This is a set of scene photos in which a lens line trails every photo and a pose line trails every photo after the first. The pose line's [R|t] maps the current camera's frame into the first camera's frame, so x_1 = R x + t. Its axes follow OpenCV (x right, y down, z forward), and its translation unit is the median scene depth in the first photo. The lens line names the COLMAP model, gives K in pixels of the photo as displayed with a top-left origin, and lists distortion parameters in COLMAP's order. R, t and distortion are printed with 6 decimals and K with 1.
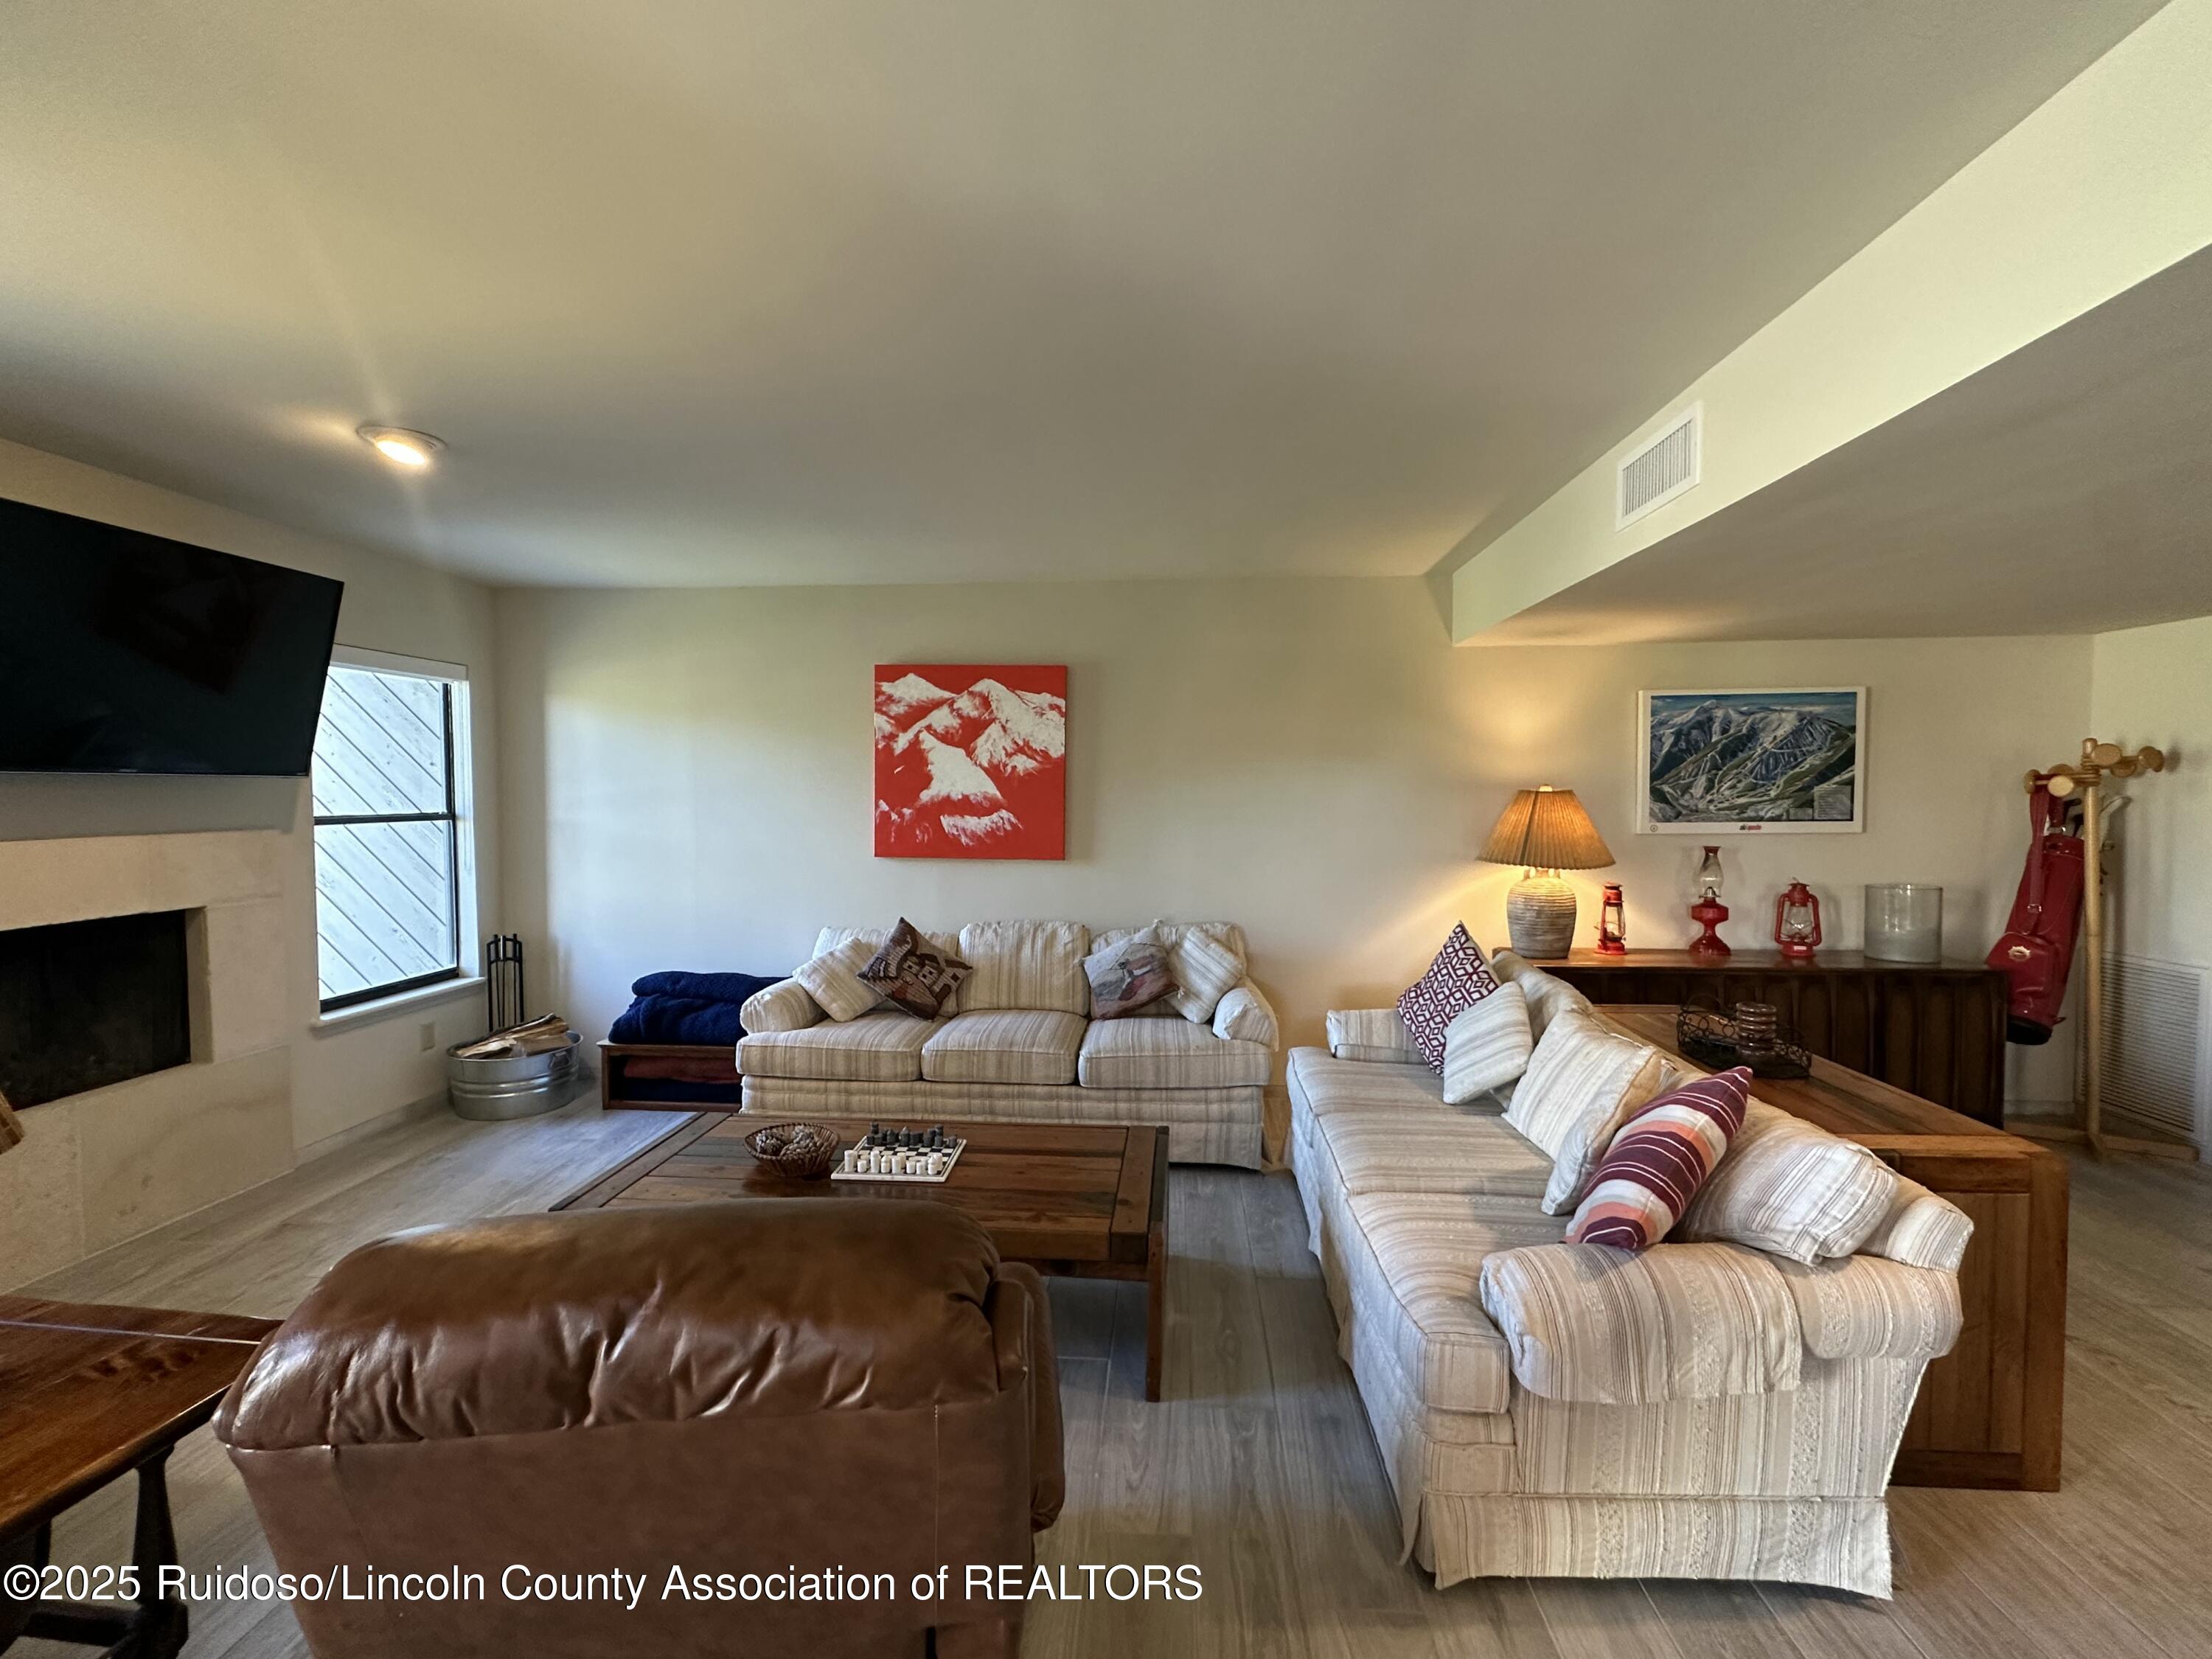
lens RADIAL K [[997.3, 0, 1101.7], [0, 997.3, 826.2], [0, 0, 1]] dist [-0.003169, 0.000732]
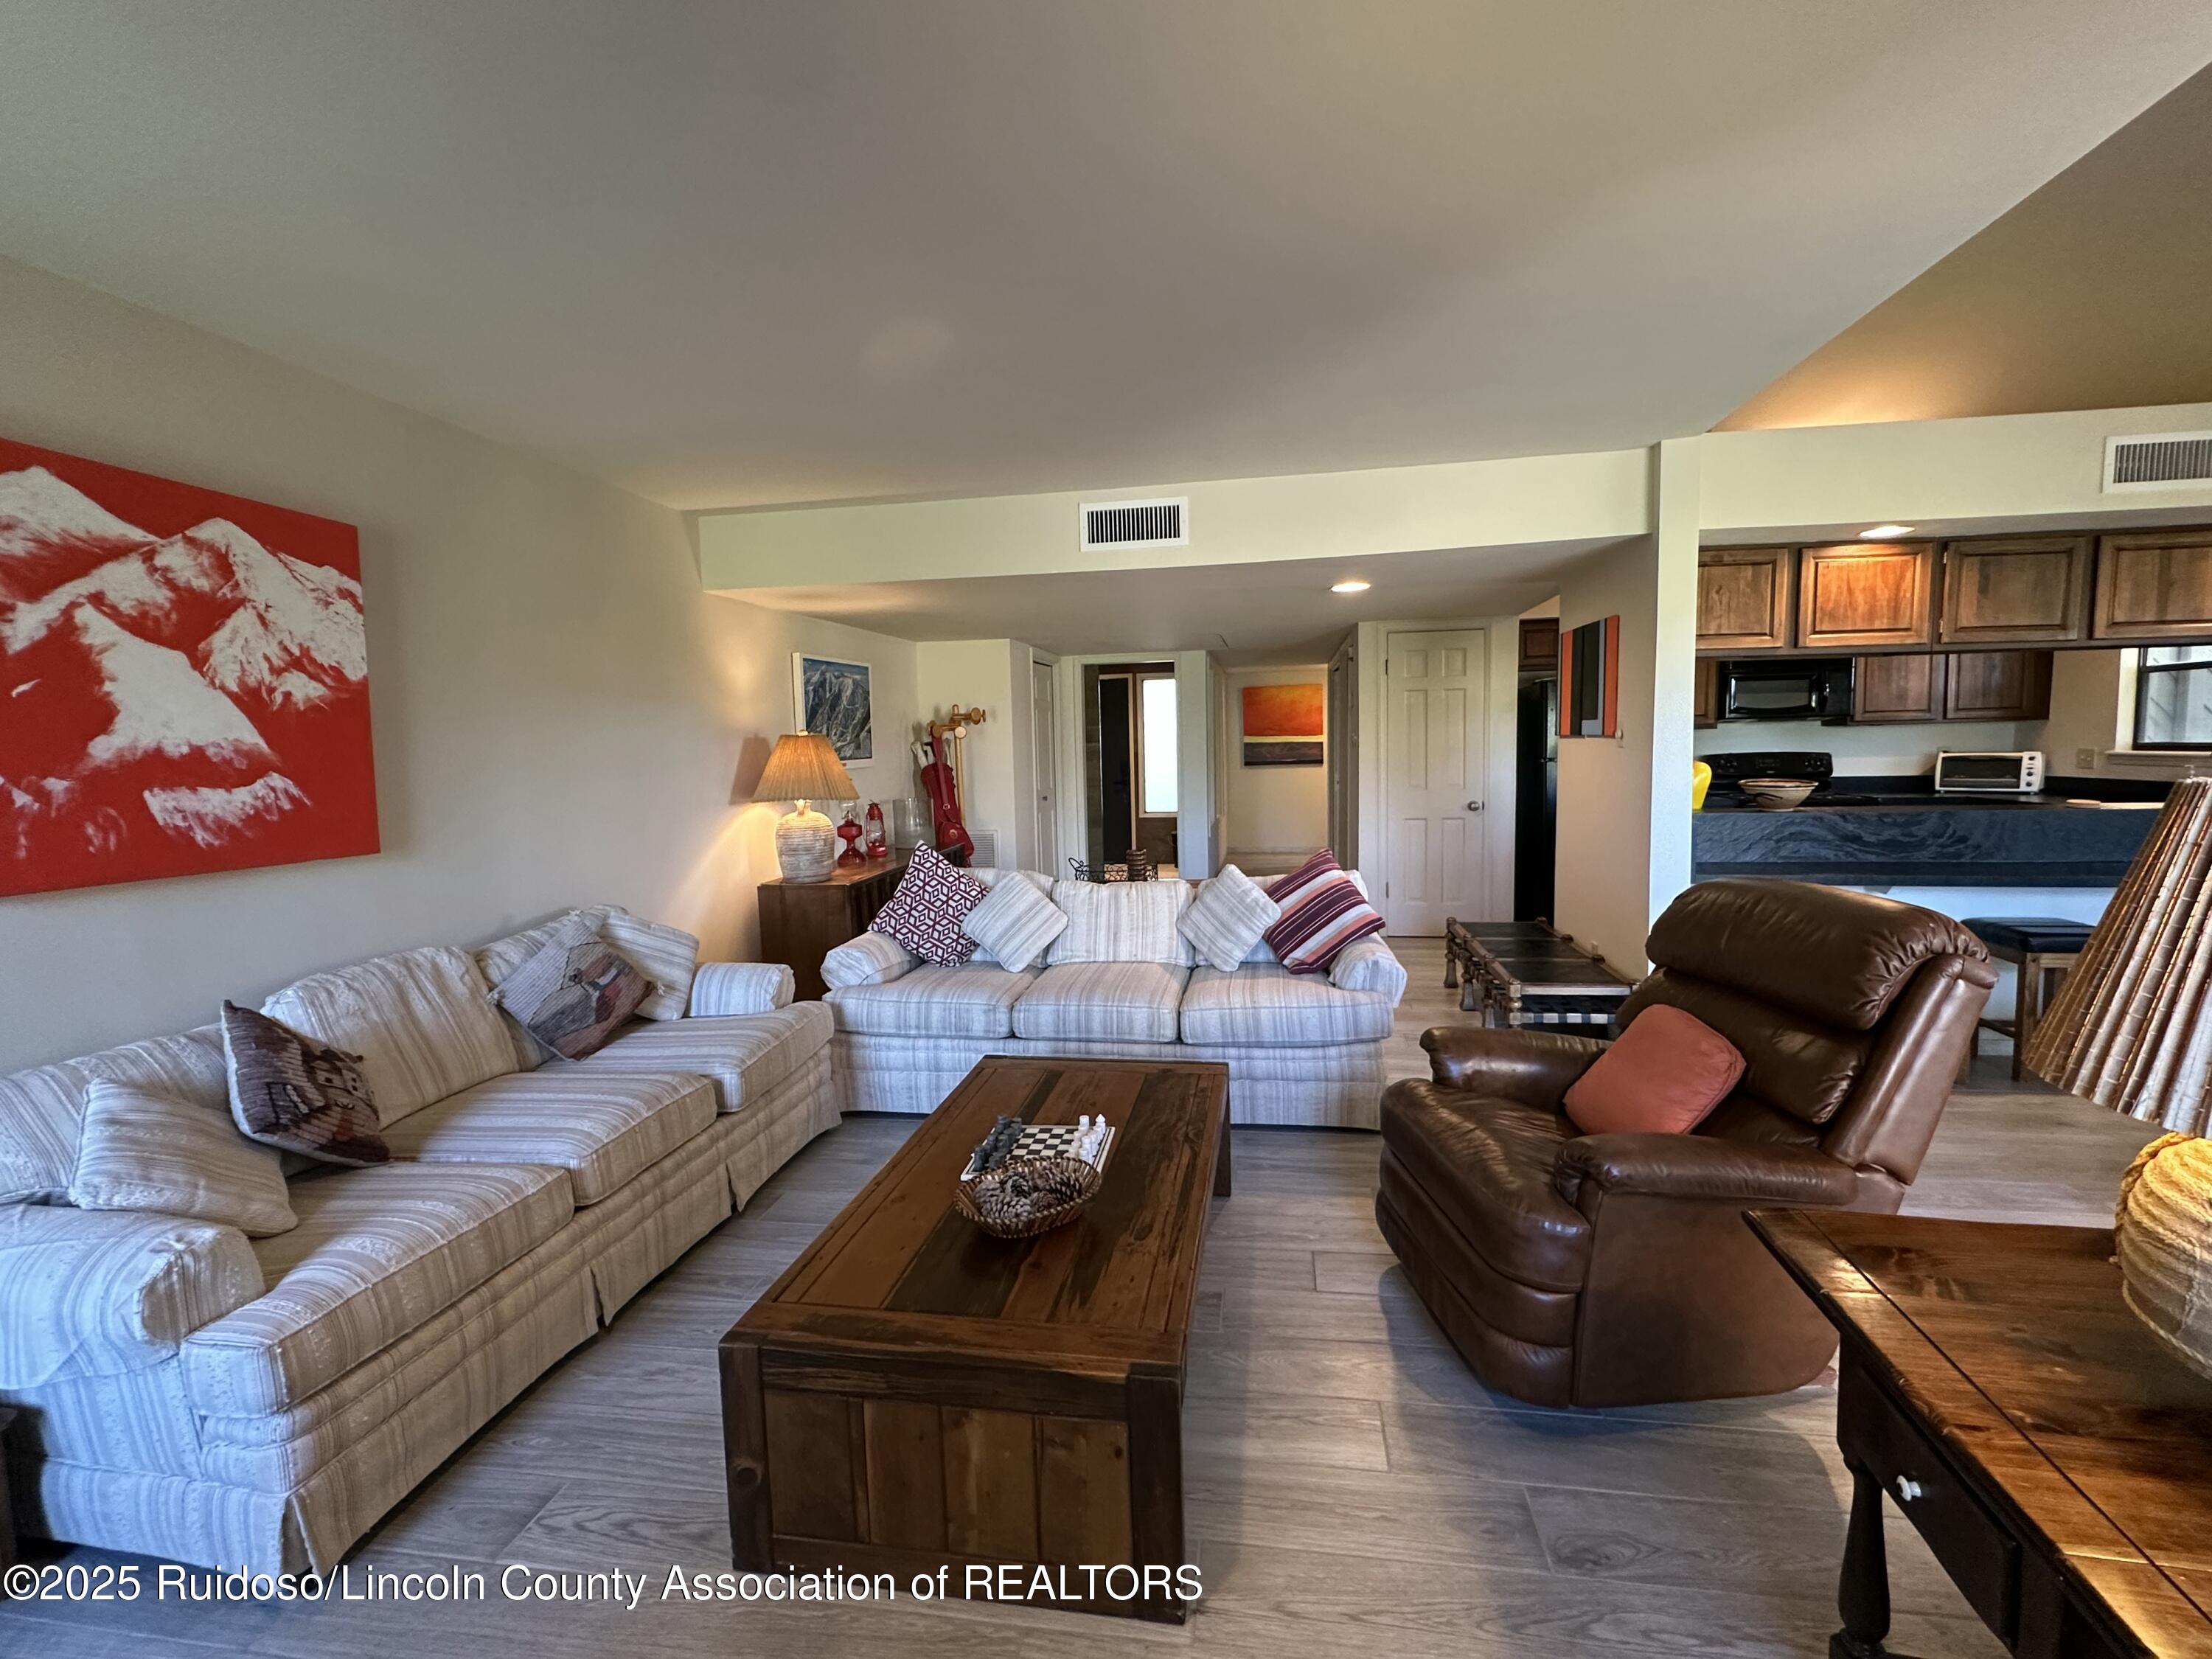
lens RADIAL K [[997.3, 0, 1104.8], [0, 997.3, 829.9], [0, 0, 1]] dist [-0.003169, 0.000732]
pose [[0.090023, -0.090923, 0.991781, -0.631726], [0.063221, 0.994337, 0.085419, -0.003742], [-0.993931, 0.055011, 0.095261, 0.536913]]
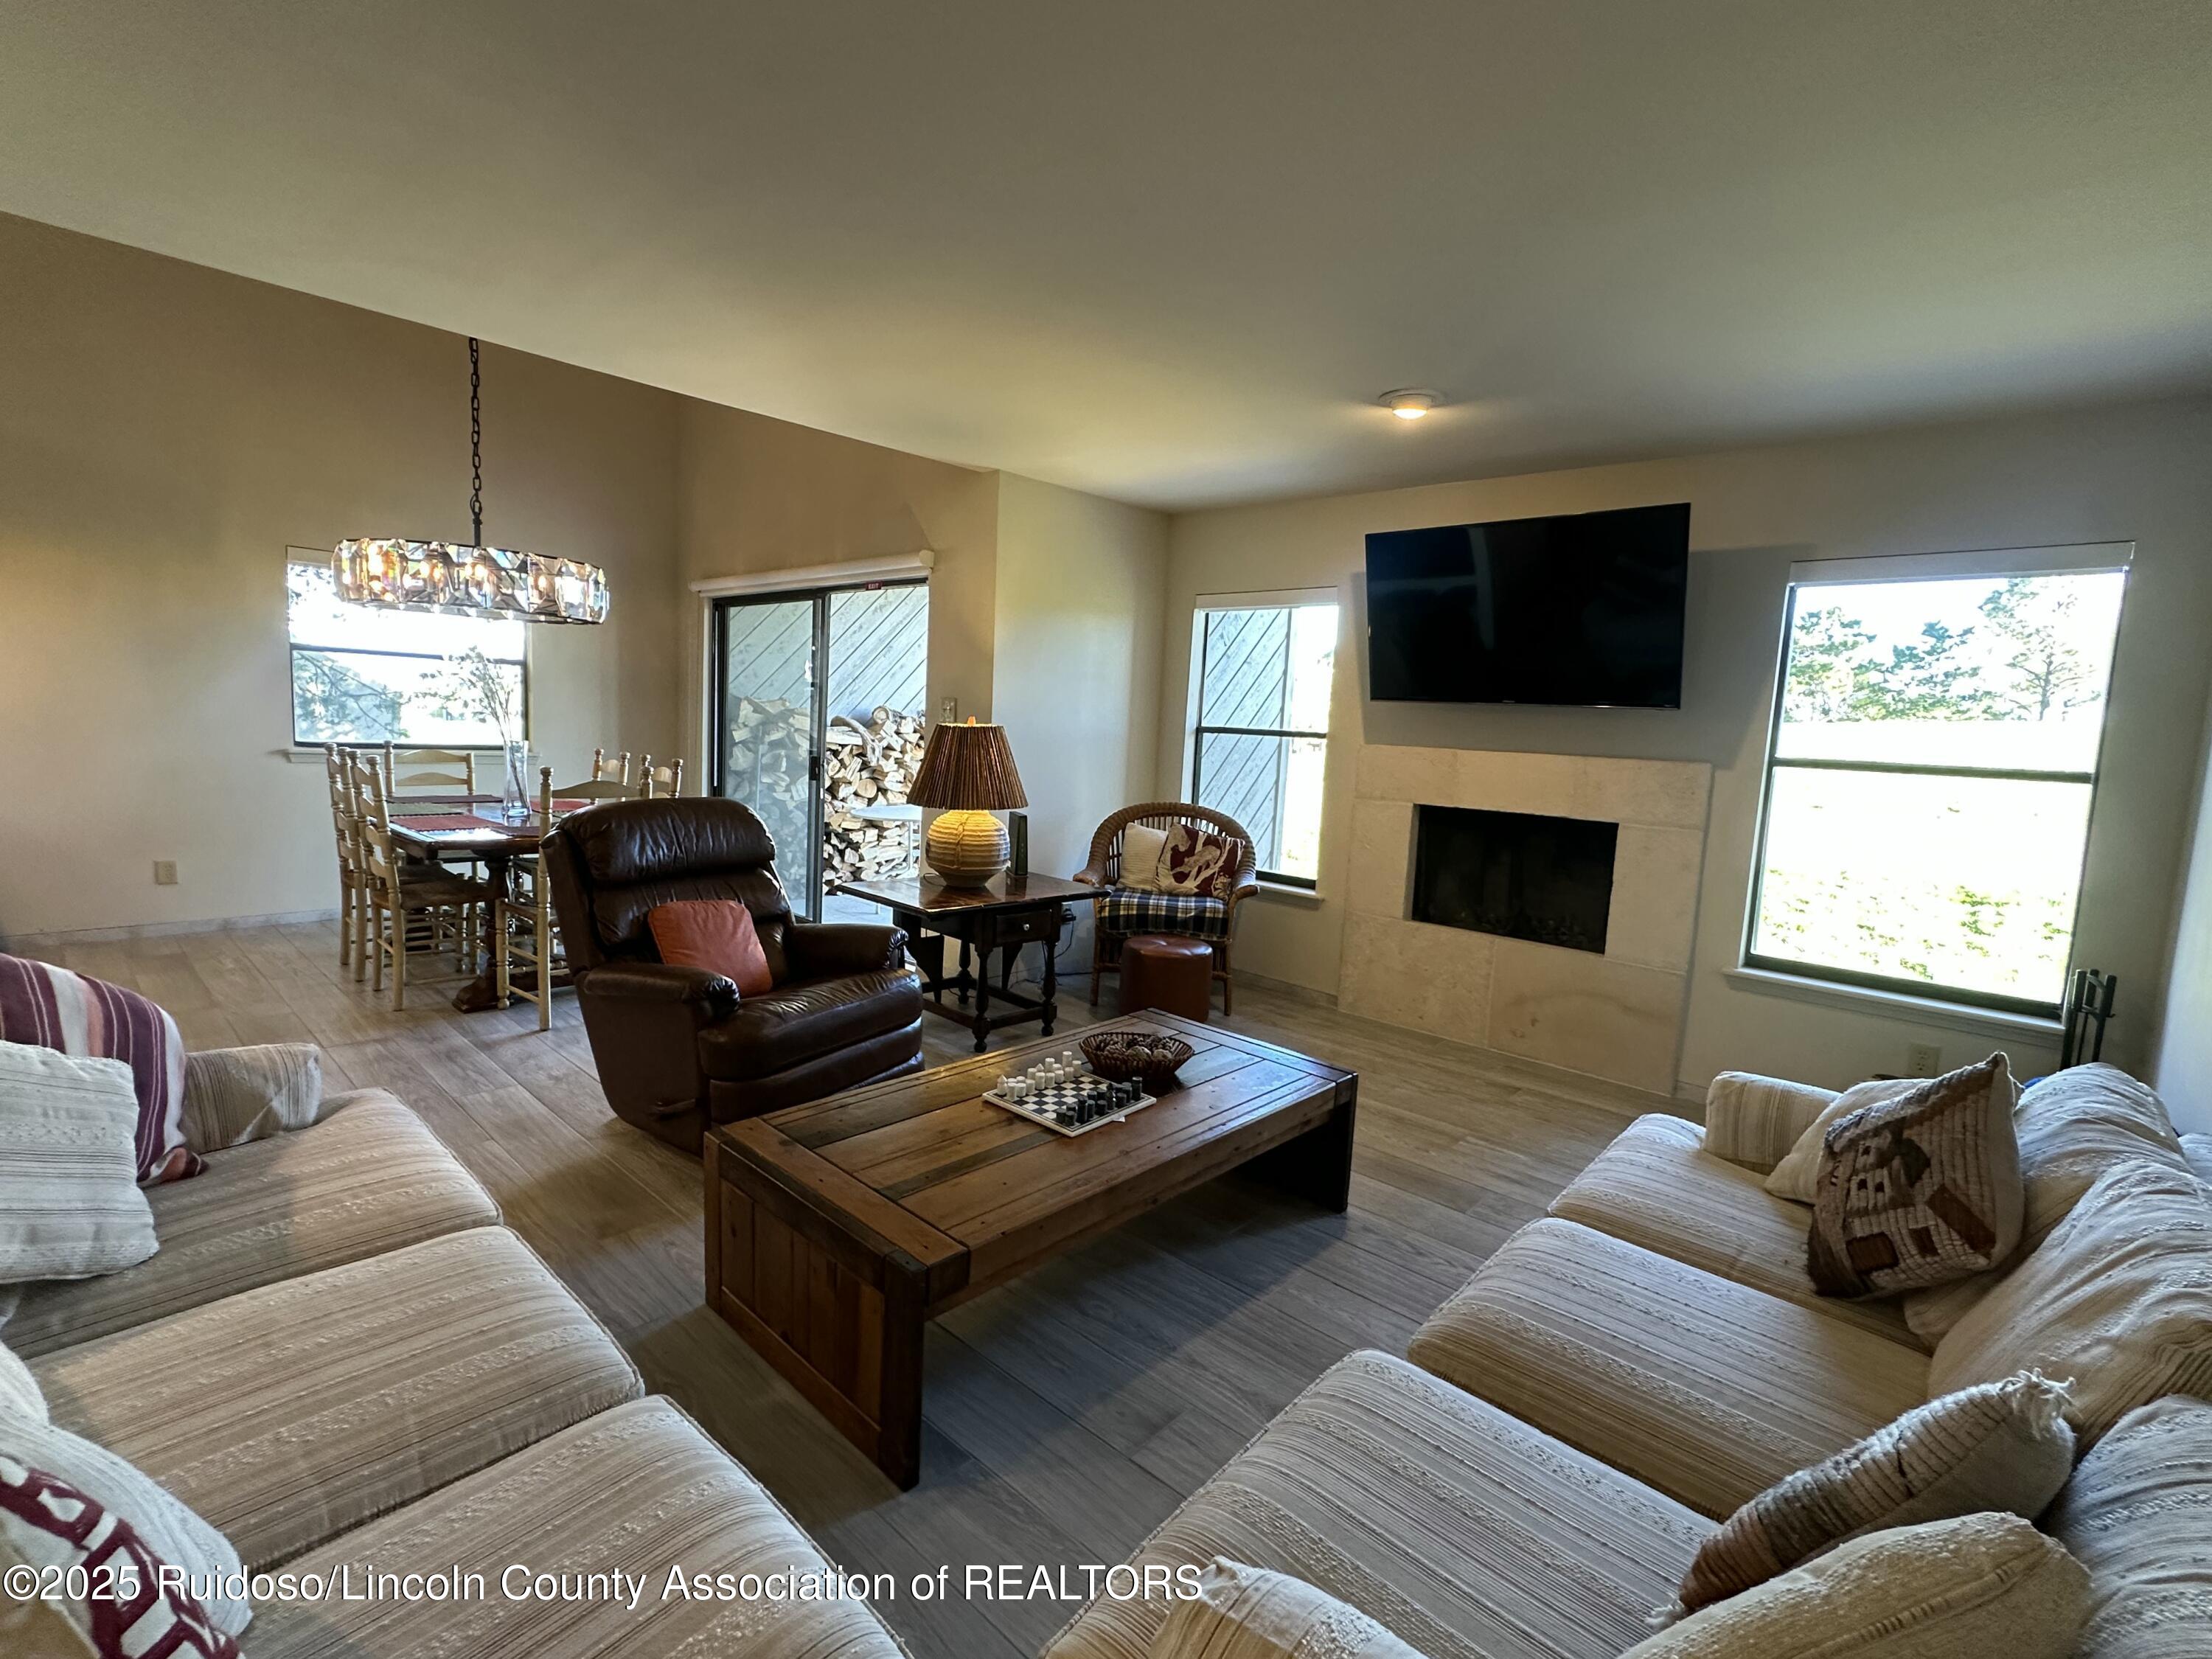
lens RADIAL K [[997.3, 0, 1103.4], [0, 997.3, 819.3], [0, 0, 1]] dist [-0.003169, 0.000732]
pose [[-0.617566, 0.045441, -0.785205, 0.289546], [-0.078645, 0.989759, 0.119134, -0.011283], [0.782577, 0.135326, -0.607667, 0.961111]]
